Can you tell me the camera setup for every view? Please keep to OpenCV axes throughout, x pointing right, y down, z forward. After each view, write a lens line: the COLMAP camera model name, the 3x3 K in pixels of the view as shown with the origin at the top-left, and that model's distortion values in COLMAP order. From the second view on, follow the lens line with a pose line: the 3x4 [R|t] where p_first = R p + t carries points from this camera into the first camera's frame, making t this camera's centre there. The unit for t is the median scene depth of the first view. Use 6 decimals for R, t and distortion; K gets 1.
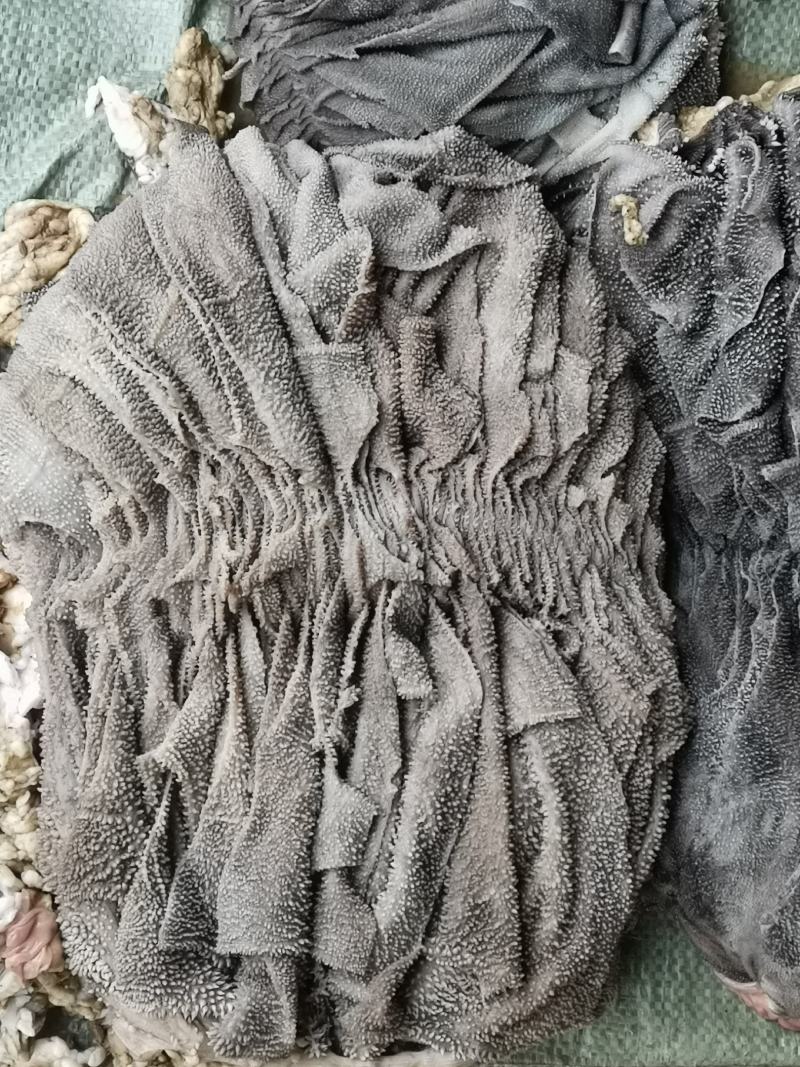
lens RADIAL K [[2194.7, 0, 400.0], [0, 2194.7, 533.5], [0, 0, 1]] dist [0.073792, -0.373423]
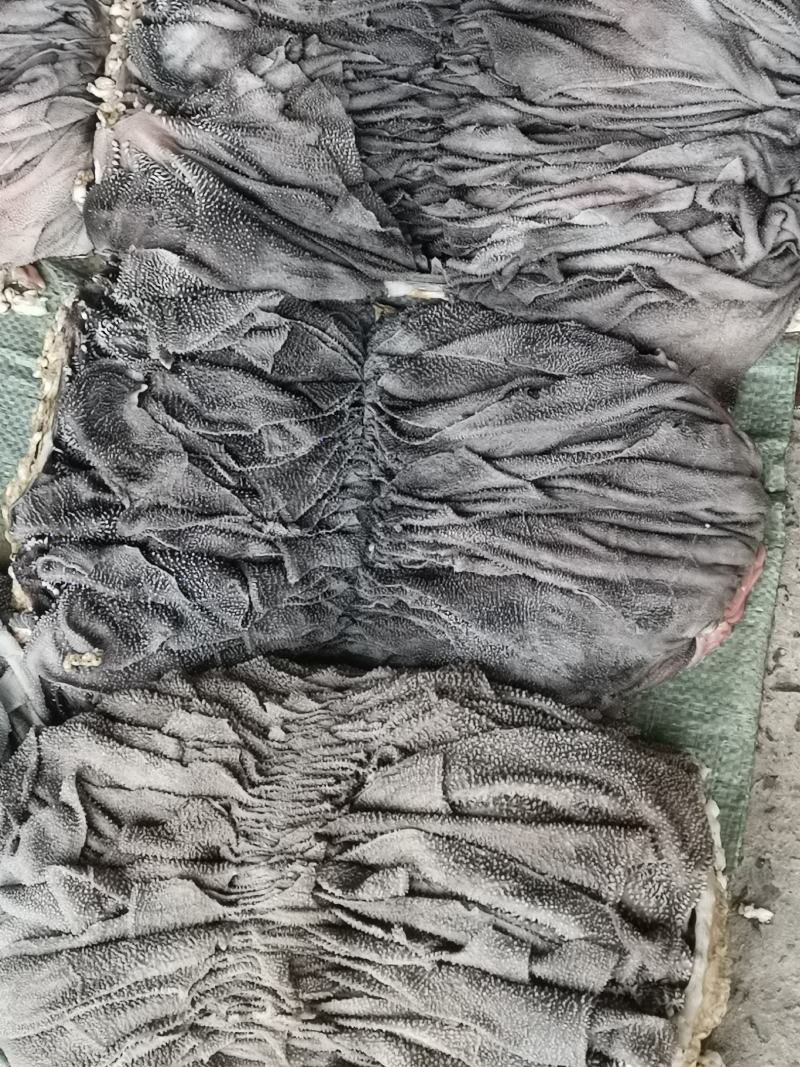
lens RADIAL K [[2194.7, 0, 400.0], [0, 2194.7, 533.5], [0, 0, 1]] dist [0.073792, -0.373423]
pose [[0.141214, -0.984973, 0.099436, 0.078792], [0.985881, 0.130788, -0.104558, 0.176670], [0.089982, 0.112797, 0.989535, -0.292986]]
